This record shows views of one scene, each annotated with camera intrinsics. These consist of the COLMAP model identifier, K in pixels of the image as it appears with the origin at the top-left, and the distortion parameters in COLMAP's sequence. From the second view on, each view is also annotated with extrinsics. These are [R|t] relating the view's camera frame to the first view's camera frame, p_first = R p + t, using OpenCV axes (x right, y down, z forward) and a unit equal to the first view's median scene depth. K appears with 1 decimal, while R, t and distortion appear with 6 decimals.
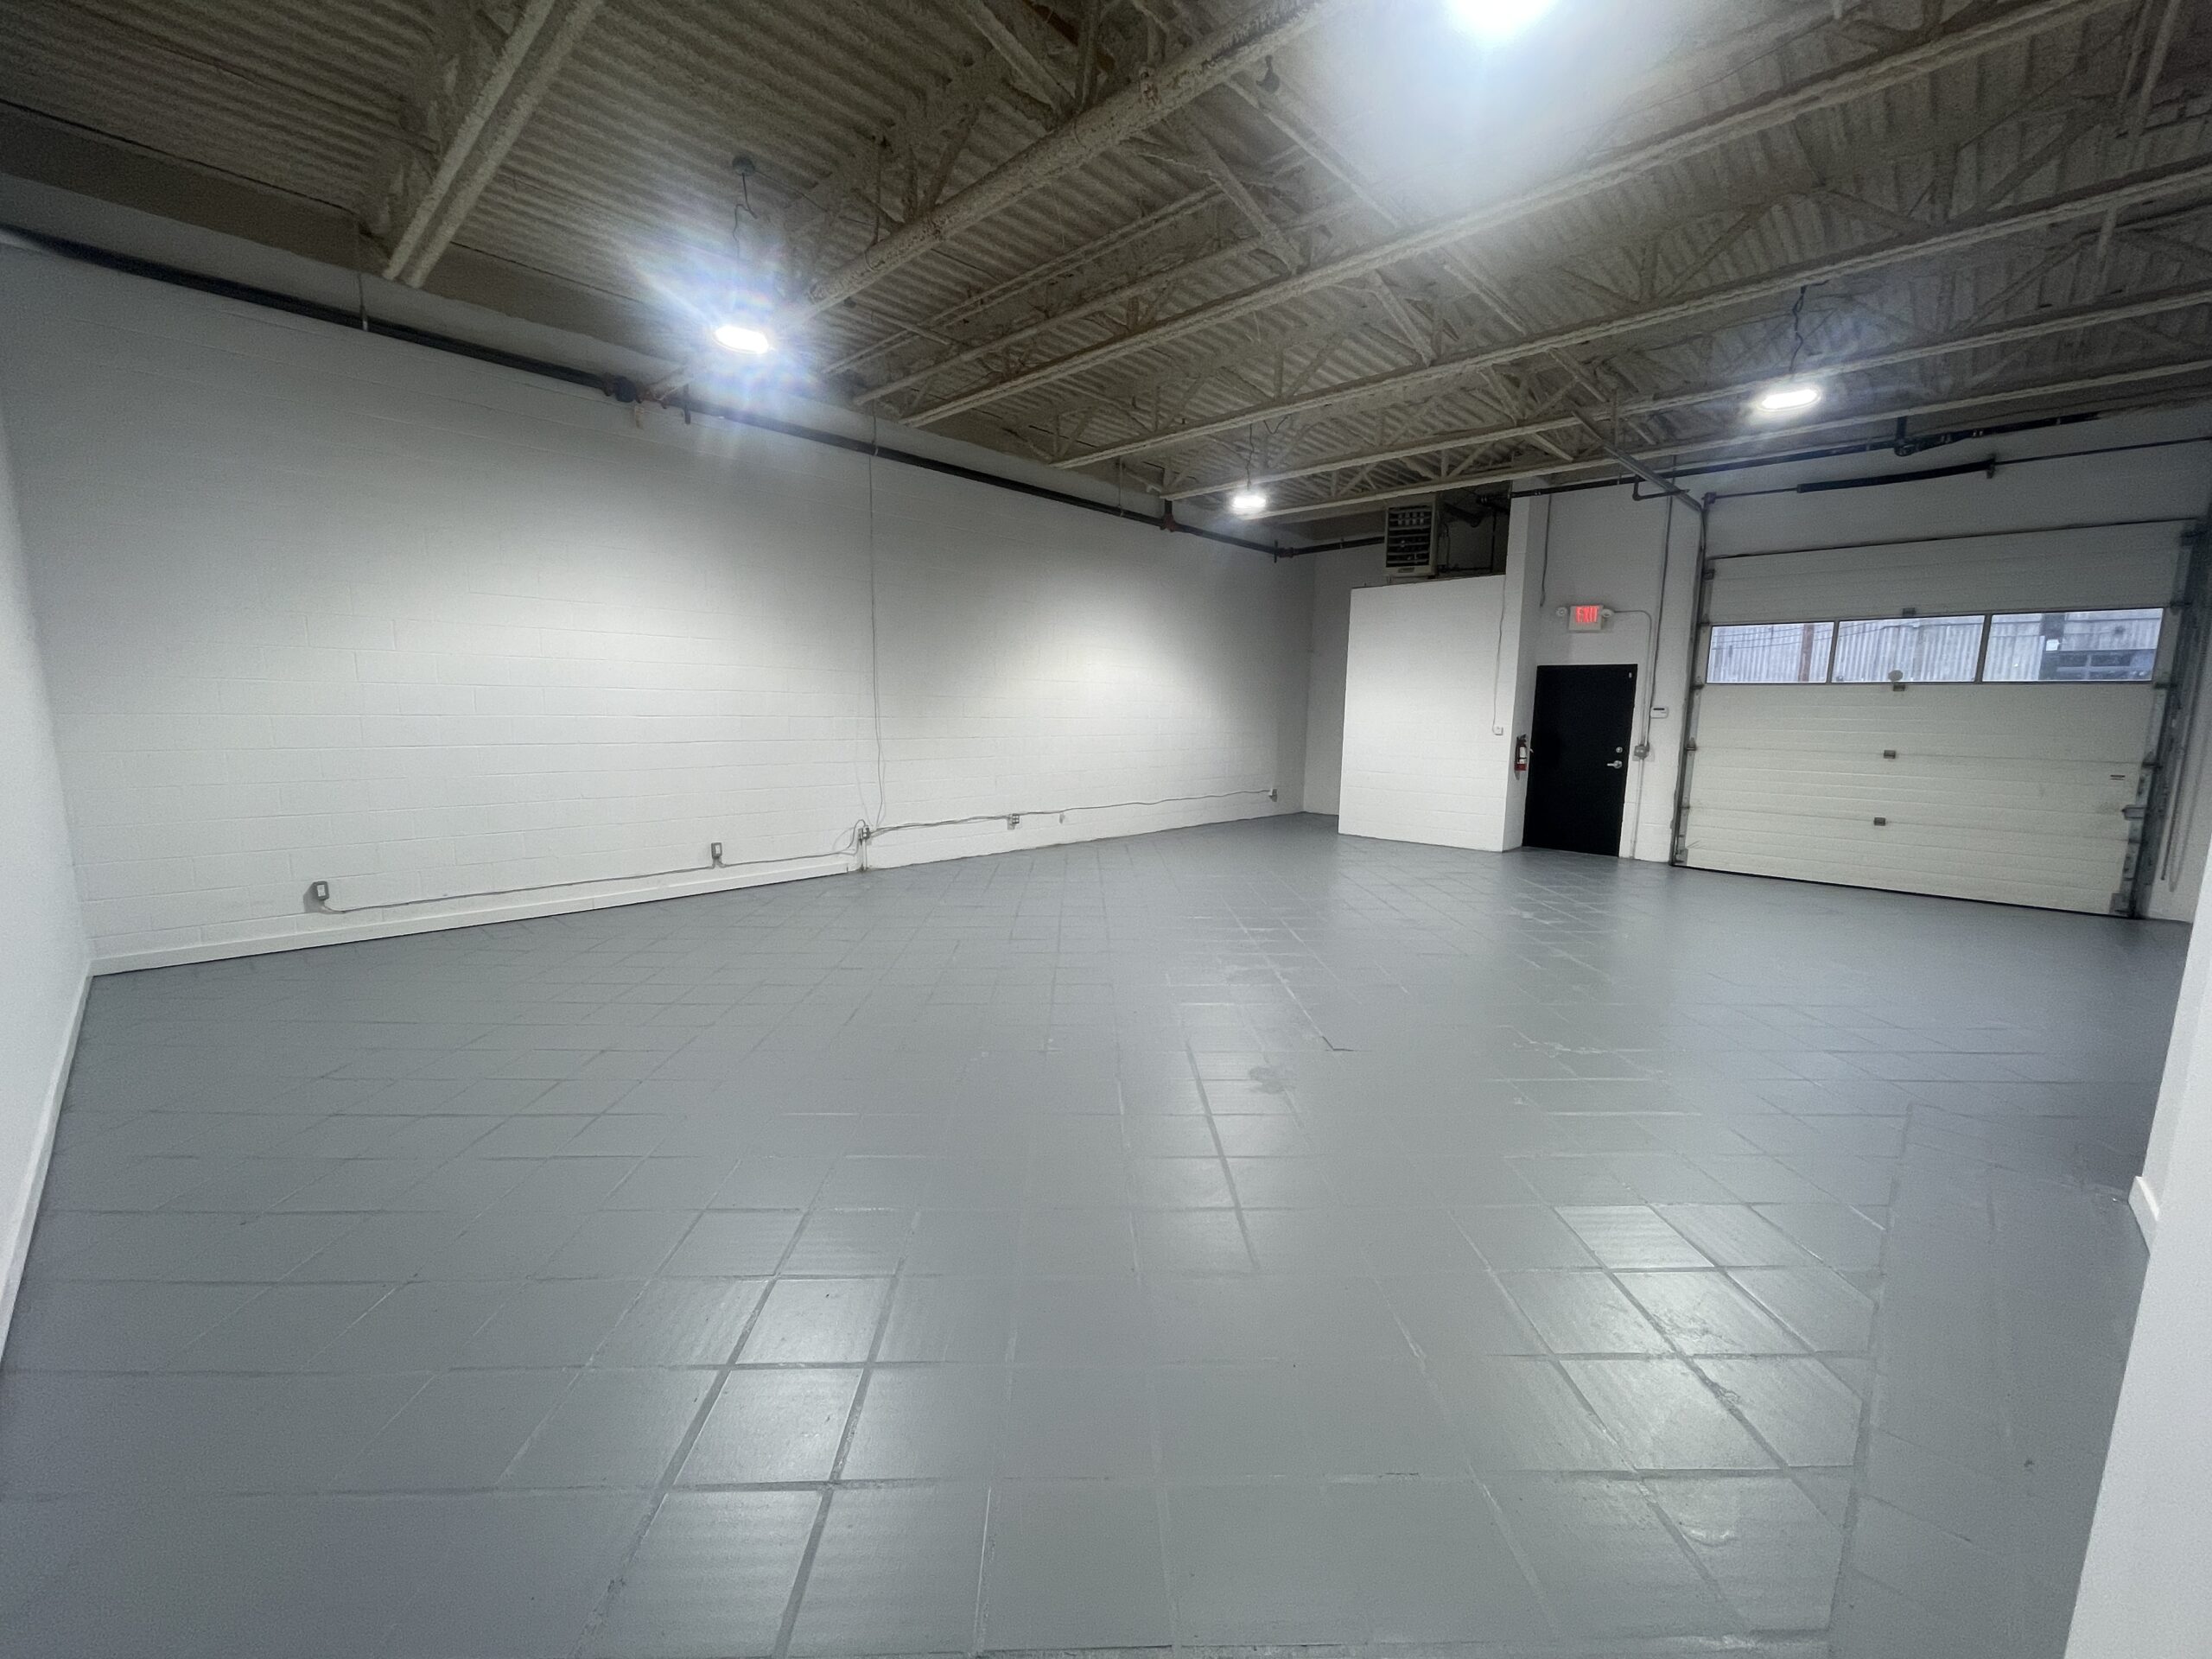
lens RADIAL K [[895.0, 0, 1103.2], [0, 895.0, 839.7], [0, 0, 1]] dist [0.003711, 0.000671]
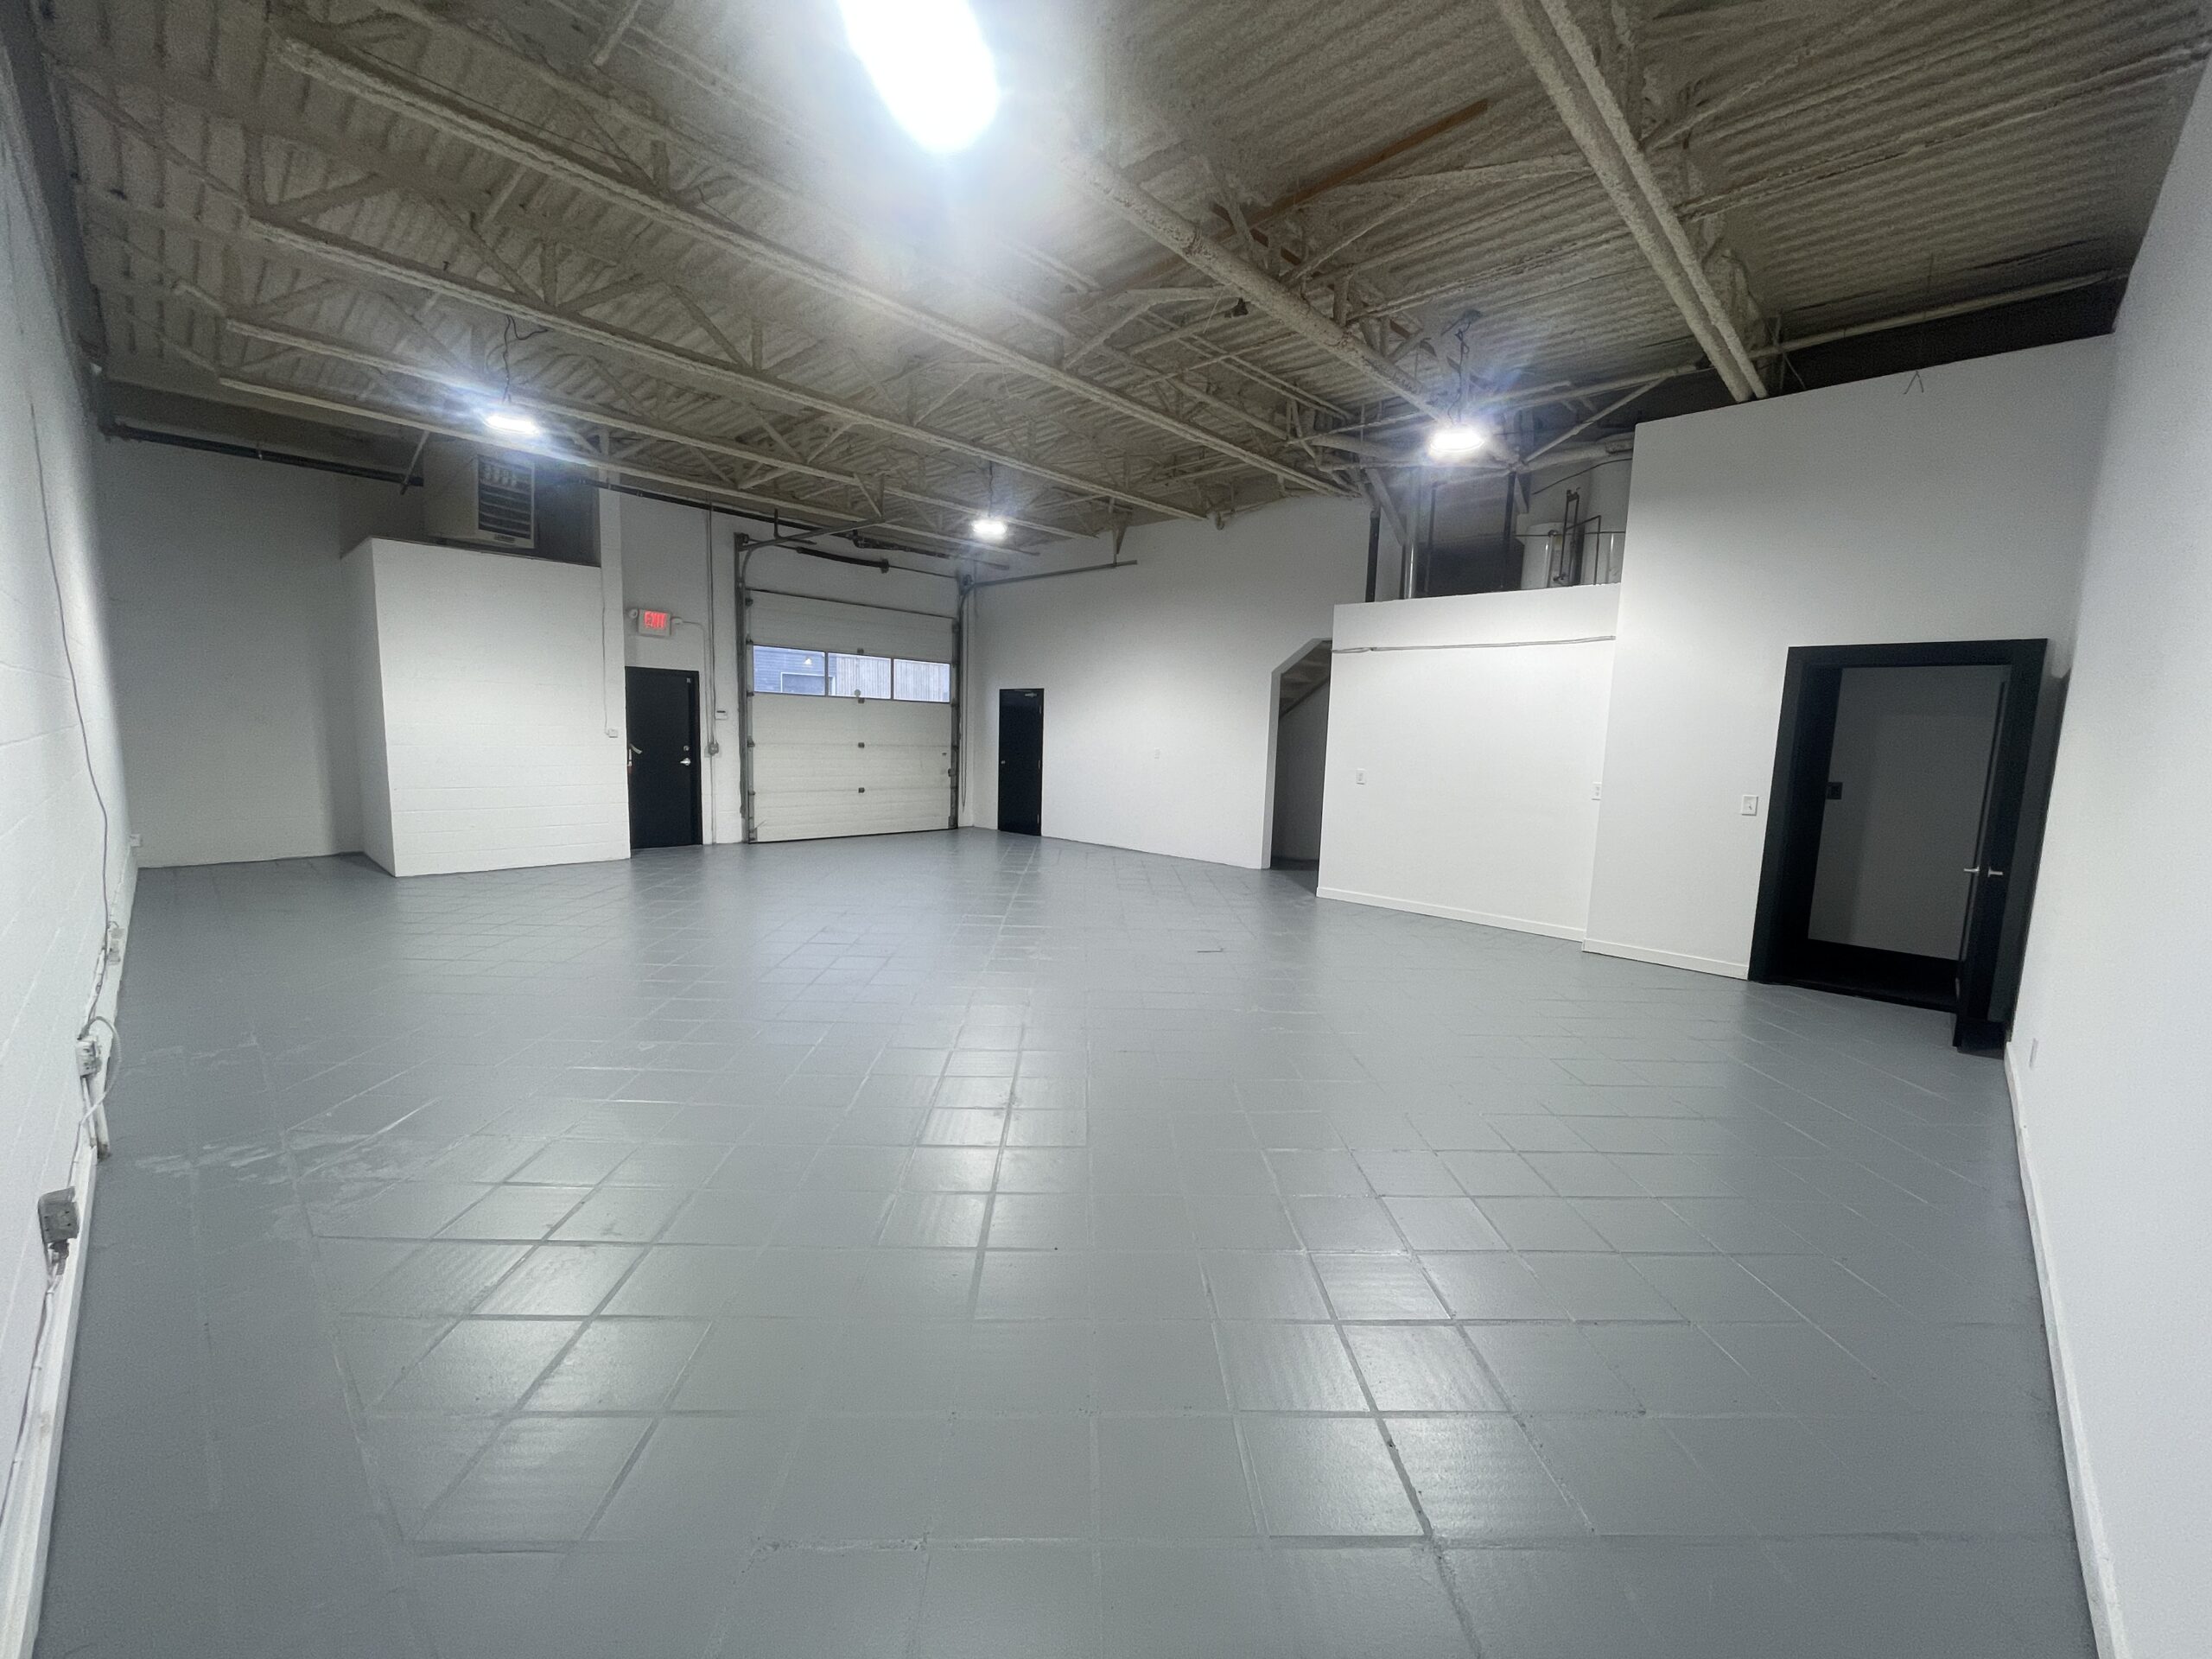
lens RADIAL K [[895.0, 0, 1103.6], [0, 895.0, 832.3], [0, 0, 1]] dist [0.003711, 0.000671]
pose [[0.007924, -0.130218, 0.991454, -0.556917], [0.116975, 0.984798, 0.128409, -0.086240], [-0.993103, 0.114958, 0.023036, 0.518399]]
